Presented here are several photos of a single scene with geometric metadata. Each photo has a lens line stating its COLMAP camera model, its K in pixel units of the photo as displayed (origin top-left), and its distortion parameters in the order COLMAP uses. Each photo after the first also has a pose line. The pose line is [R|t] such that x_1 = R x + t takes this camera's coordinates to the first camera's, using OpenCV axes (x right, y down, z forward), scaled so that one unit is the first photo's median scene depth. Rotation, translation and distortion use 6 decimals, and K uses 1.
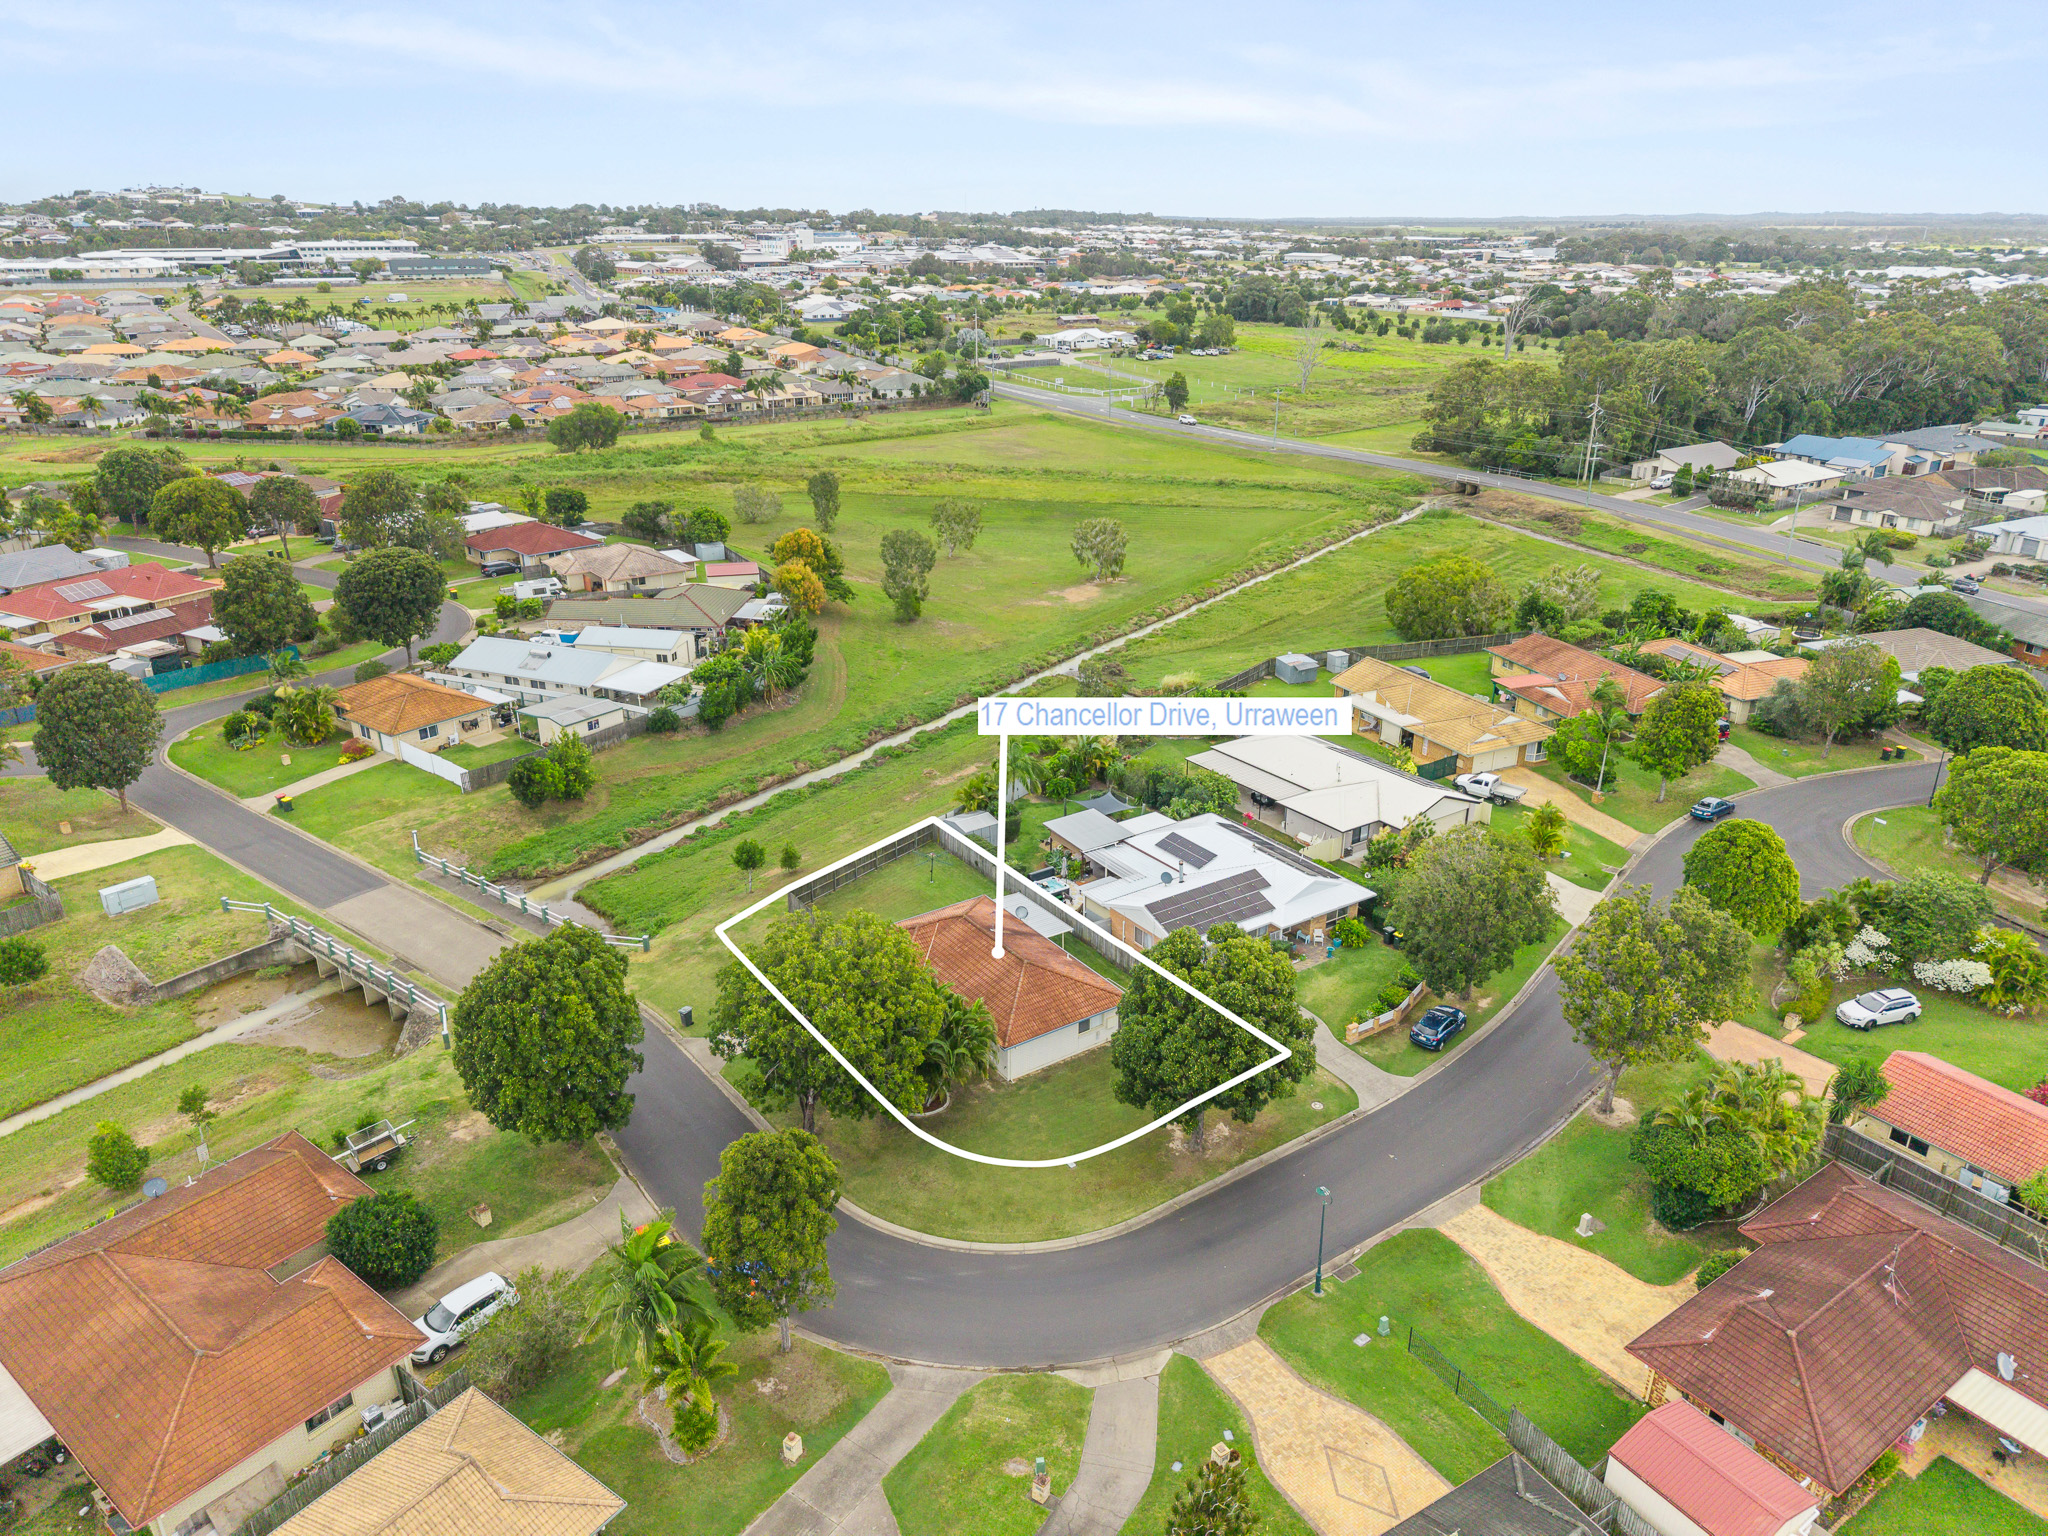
lens RADIAL K [[1393.0, 0, 1024.0], [0, 1393.0, 768.0], [0, 0, 1]] dist [-0.000516, 0.001090]
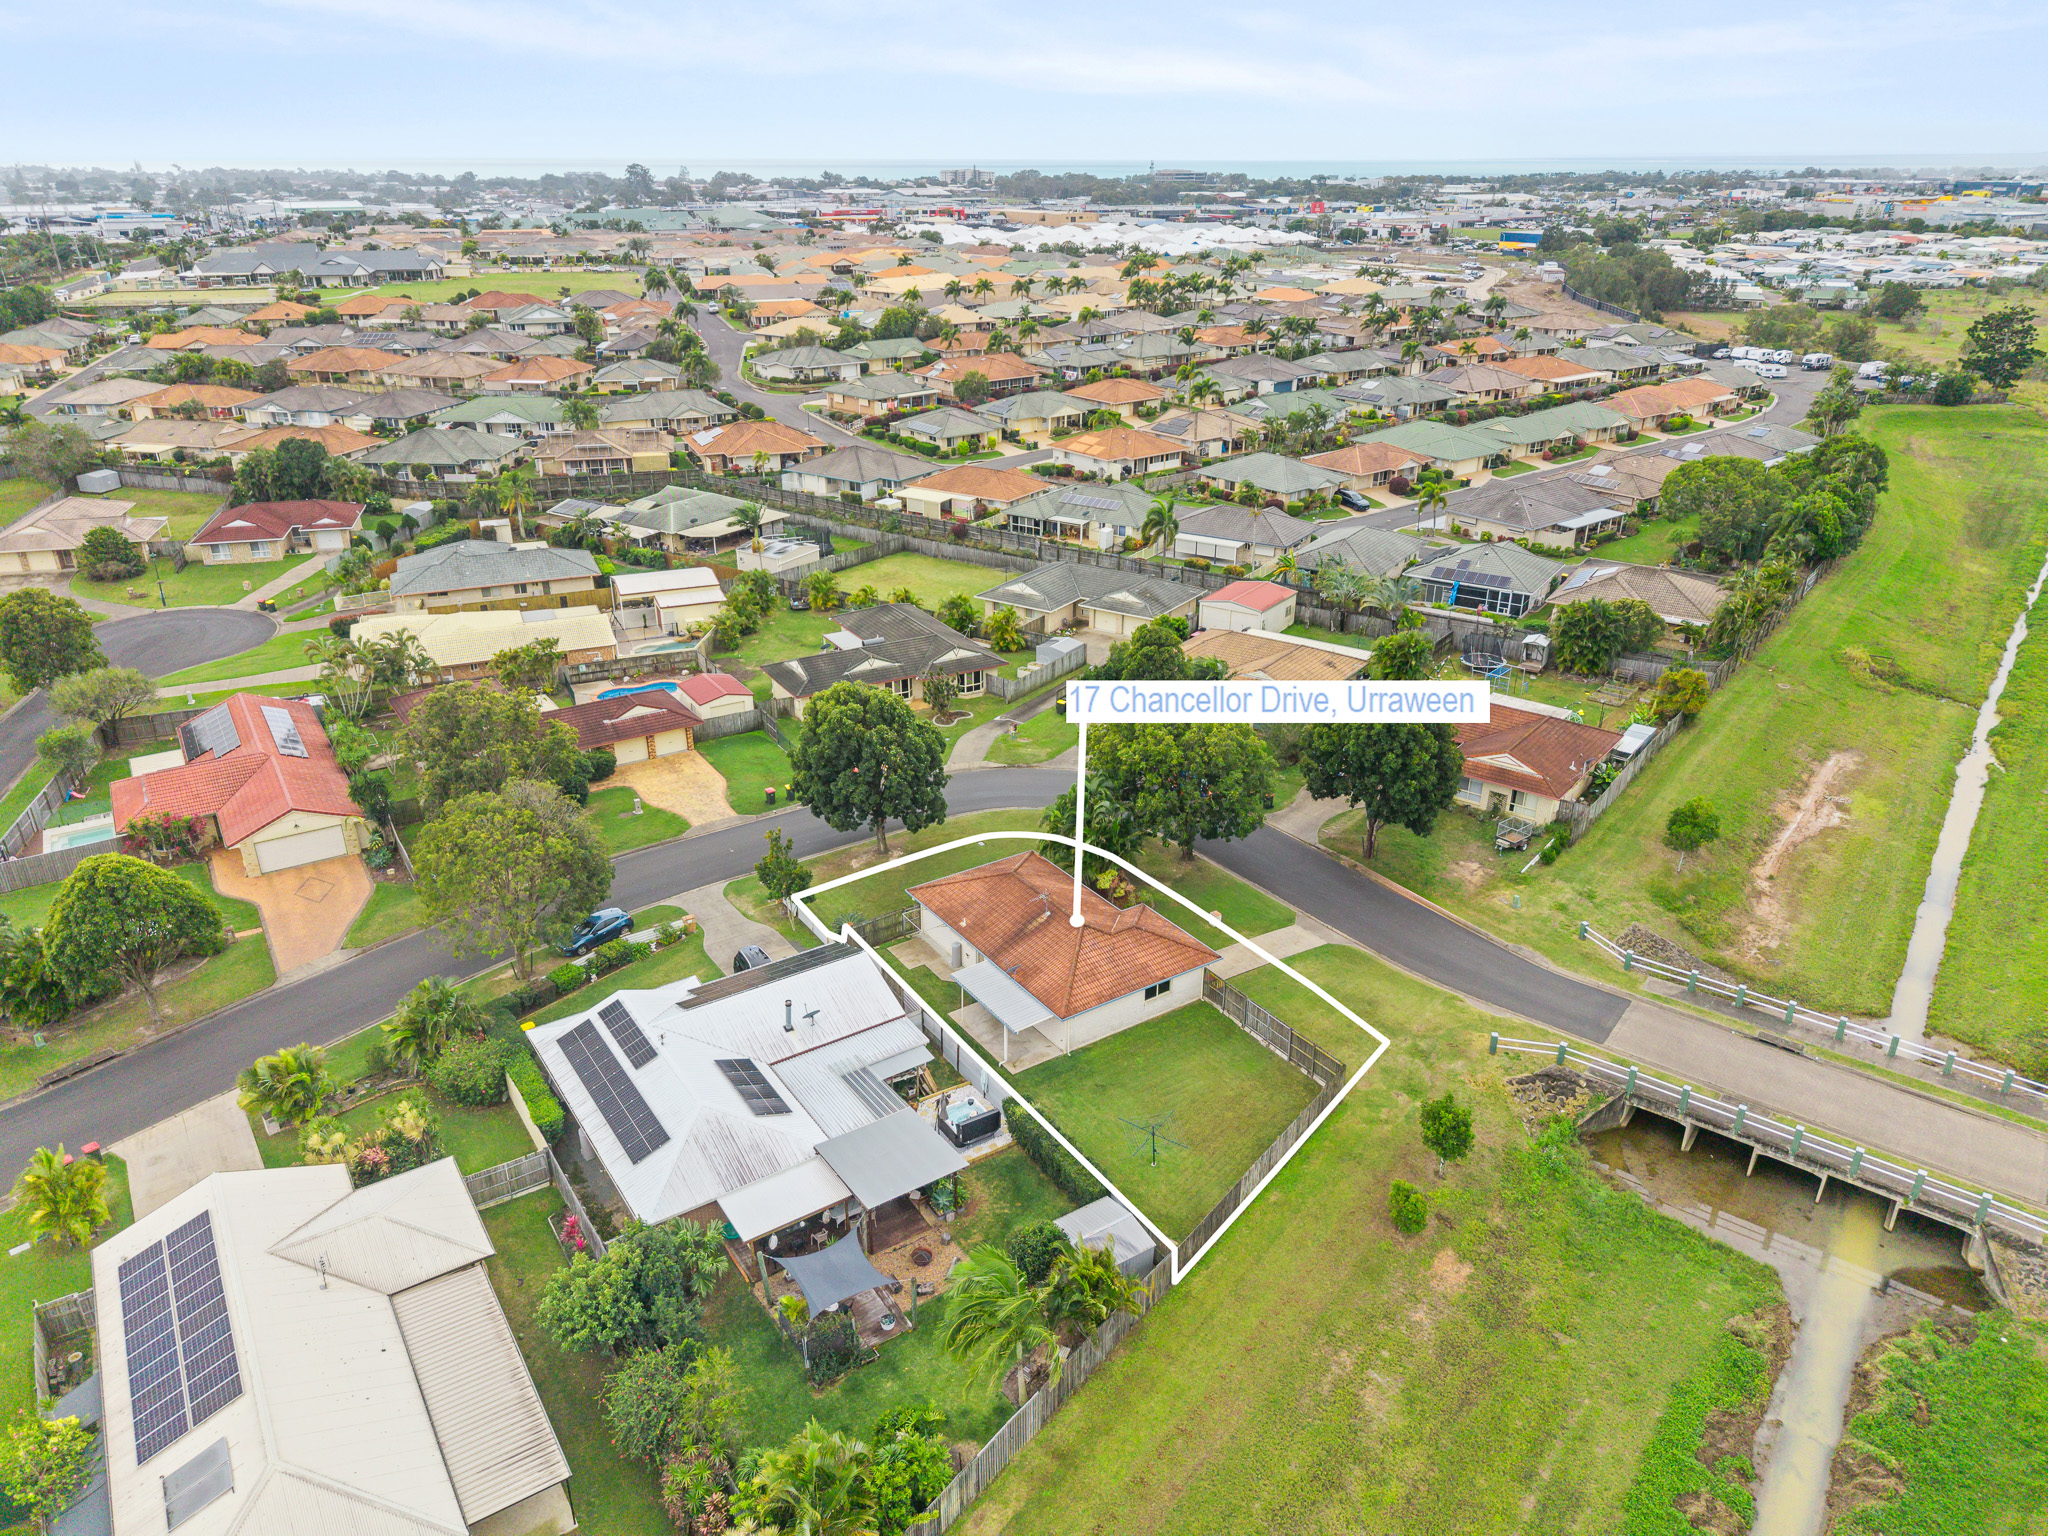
lens RADIAL K [[1361.8, 0, 1024.0], [0, 1361.8, 768.0], [0, 0, 1]] dist [-0.000459, -0.003918]
pose [[-0.999844, -0.017451, 0.002757, -0.008462], [-0.010475, 0.711236, 0.702875, -0.785987], [-0.014227, 0.702737, -0.711308, 2.182638]]
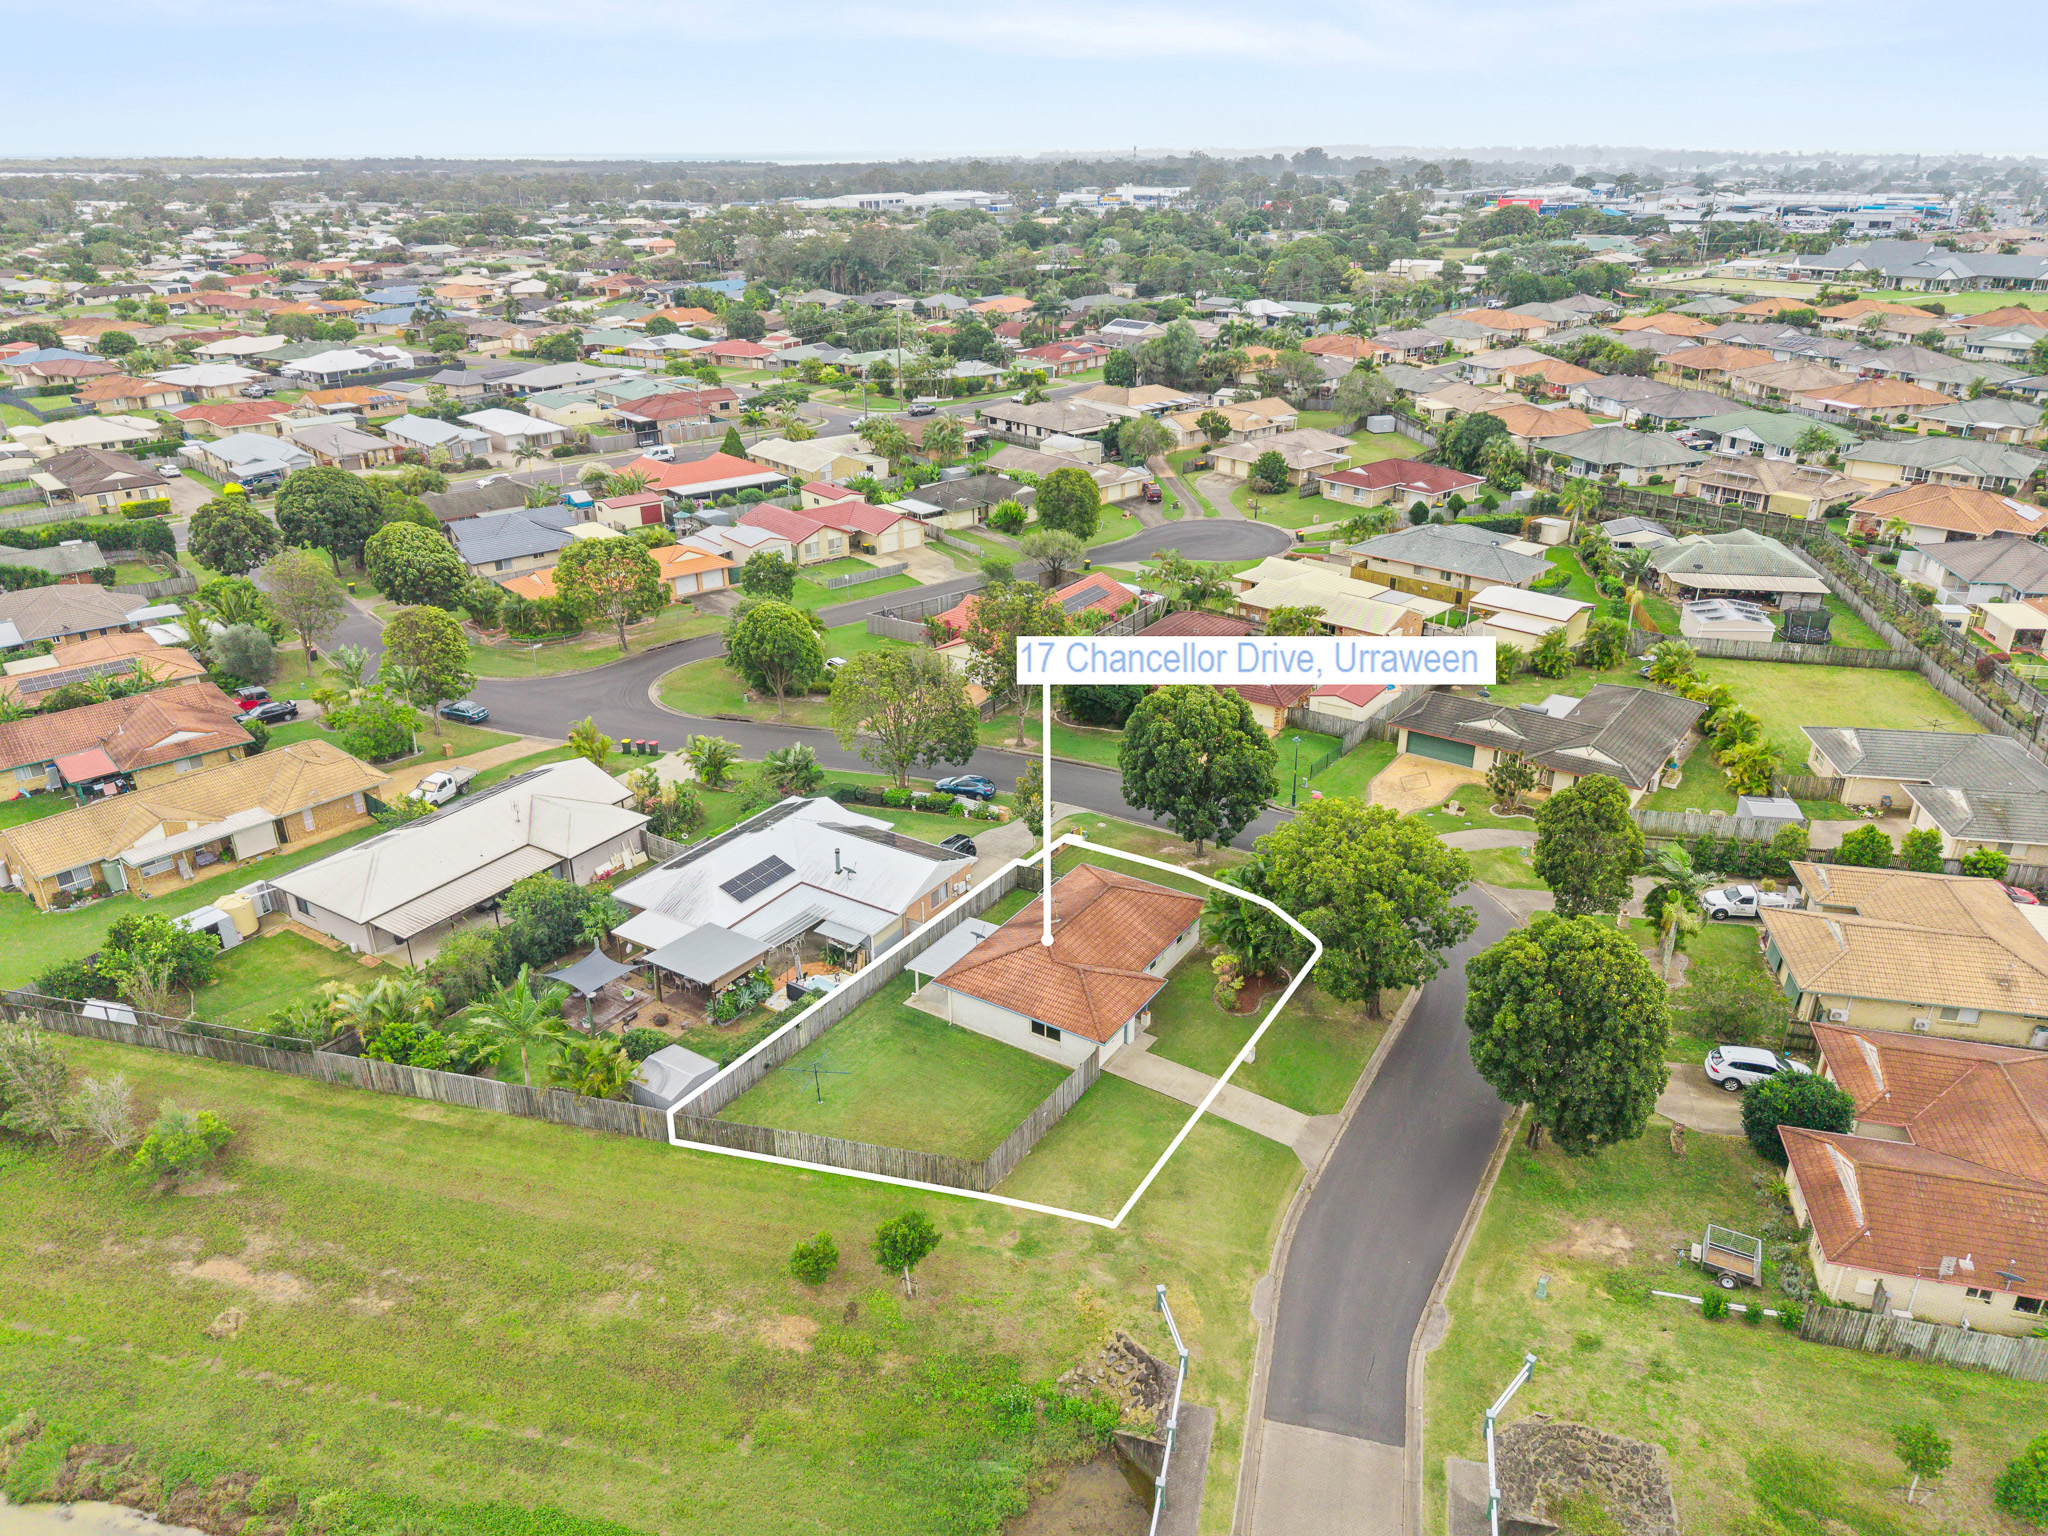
lens RADIAL K [[1393.0, 0, 1024.0], [0, 1393.0, 768.0], [0, 0, 1]] dist [-0.000516, 0.001090]
pose [[-0.389103, -0.381381, 0.838539, -1.009647], [0.325626, 0.794564, 0.512480, -0.606031], [-0.861723, 0.472458, -0.184980, 1.609483]]
